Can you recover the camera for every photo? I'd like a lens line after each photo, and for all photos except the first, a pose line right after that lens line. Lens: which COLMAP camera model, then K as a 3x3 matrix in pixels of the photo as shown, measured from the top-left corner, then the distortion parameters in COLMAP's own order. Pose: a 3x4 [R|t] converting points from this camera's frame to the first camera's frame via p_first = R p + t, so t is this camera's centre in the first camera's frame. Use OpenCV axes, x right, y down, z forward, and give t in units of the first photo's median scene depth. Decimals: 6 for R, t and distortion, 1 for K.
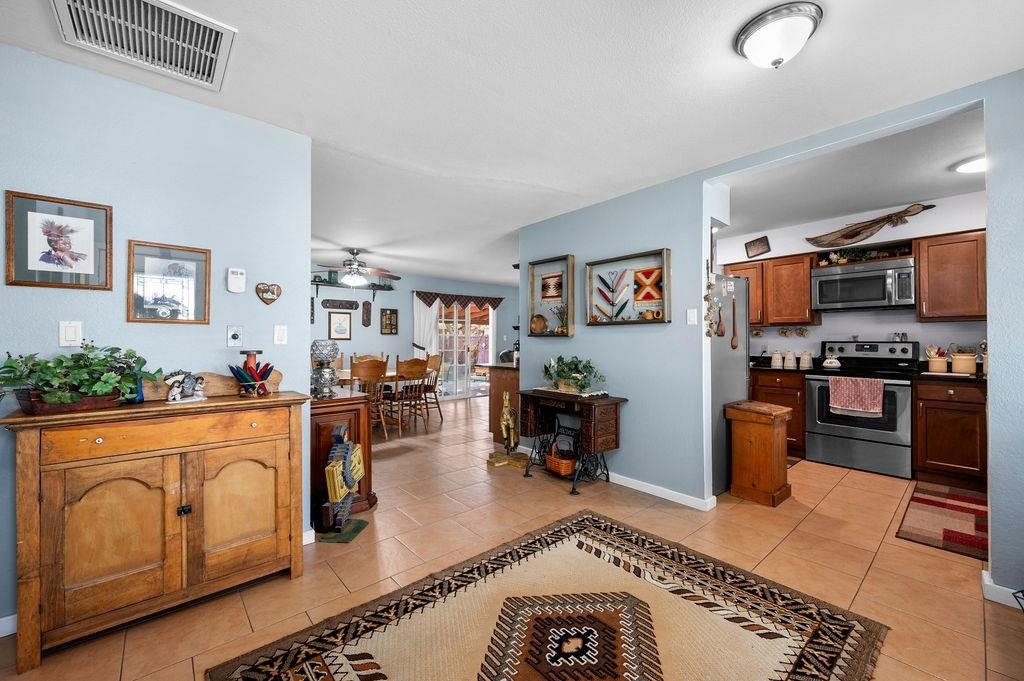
lens RADIAL K [[408.3, 0, 514.5], [0, 408.3, 336.2], [0, 0, 1]] dist [0.002779, -0.001297]
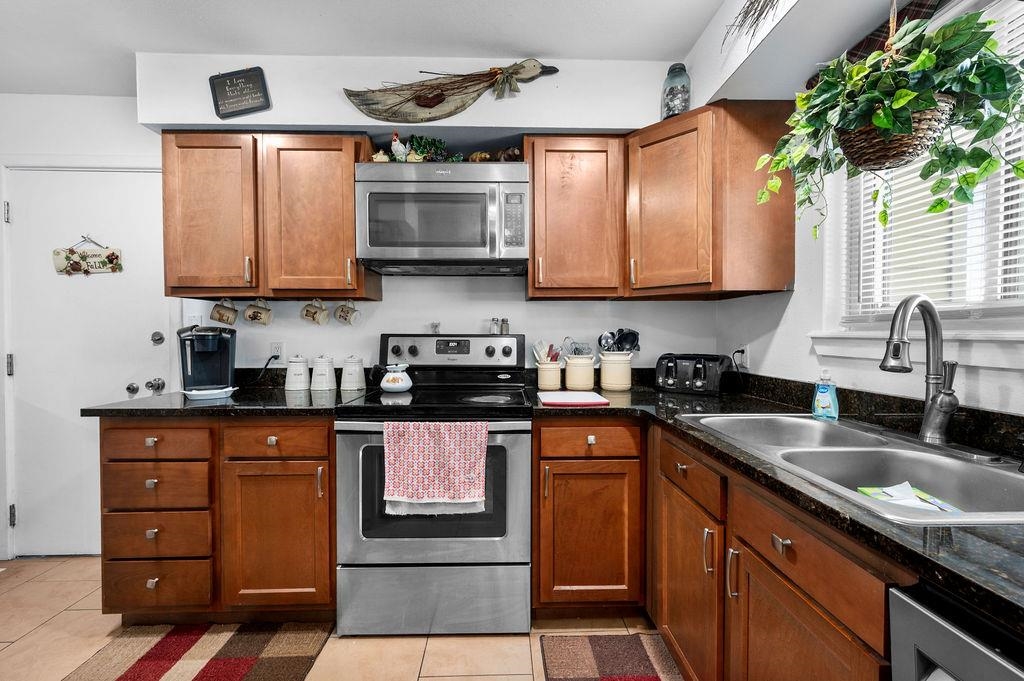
lens RADIAL K [[408.3, 0, 514.3], [0, 408.3, 339.1], [0, 0, 1]] dist [0.002779, -0.001297]
pose [[0.631300, -0.011823, 0.775449, 0.526241], [-0.006760, 0.999762, 0.020746, 0.008231], [-0.775509, -0.018339, 0.631070, 0.633305]]
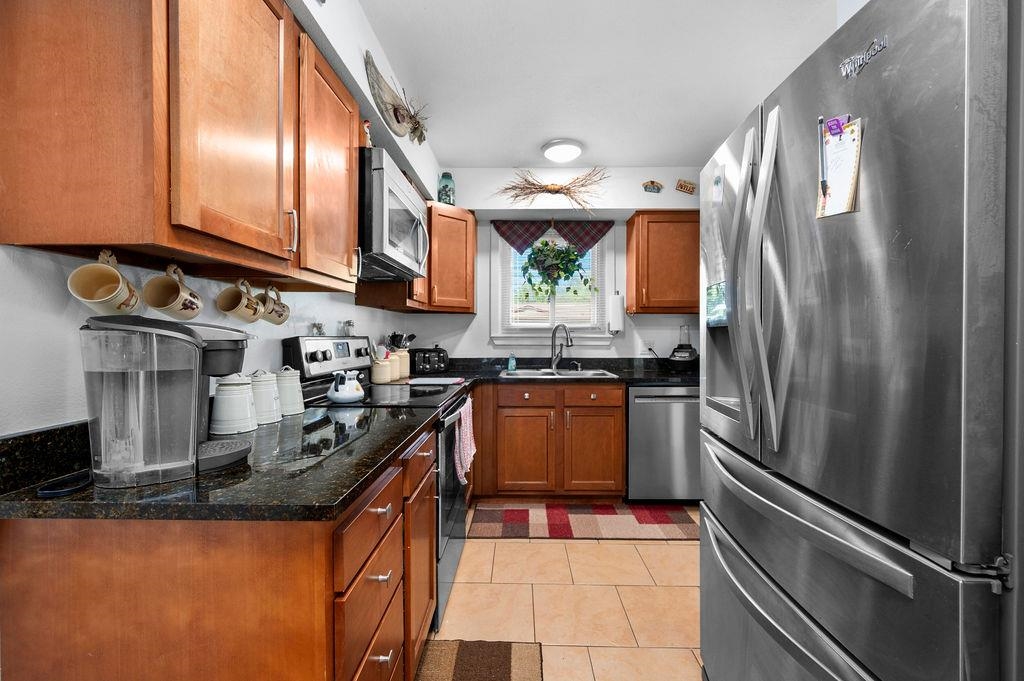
lens RADIAL K [[408.3, 0, 517.6], [0, 408.3, 341.4], [0, 0, 1]] dist [0.002779, -0.001297]
pose [[-0.739184, -0.013851, 0.673361, 0.397052], [-0.008114, 0.999899, 0.011661, 0.011762], [-0.673455, 0.003156, -0.739222, 1.240018]]
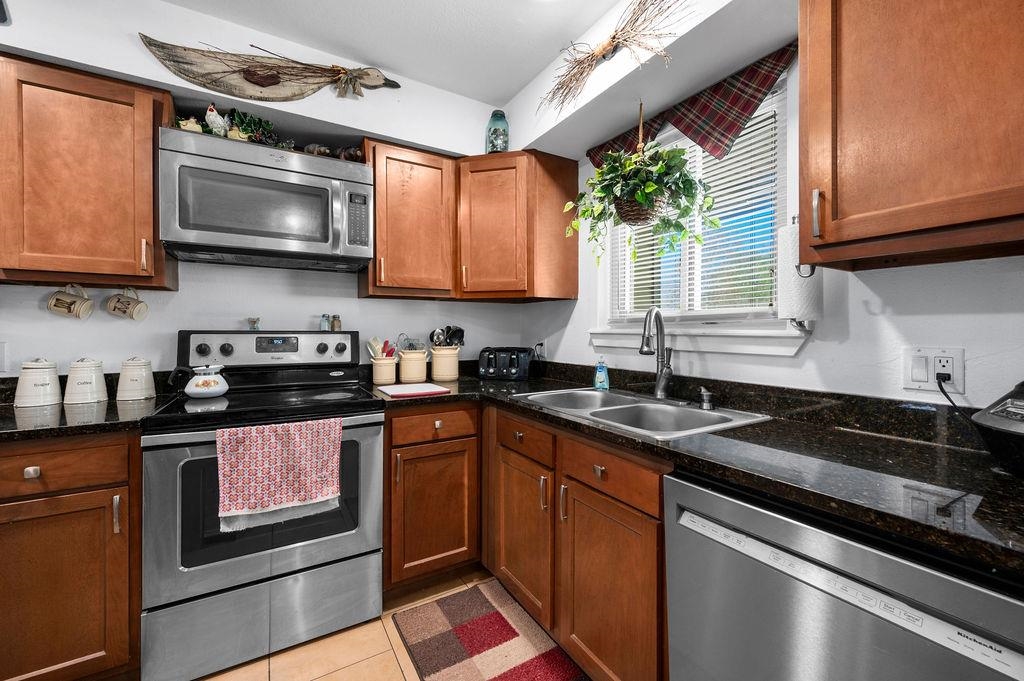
lens RADIAL K [[408.3, 0, 506.2], [0, 408.3, 330.1], [0, 0, 1]] dist [0.002779, -0.001297]
pose [[0.179172, -0.001049, 0.983817, 0.453636], [-0.010743, 0.999938, 0.003023, 0.008040], [-0.983759, -0.011110, 0.179150, 0.671058]]
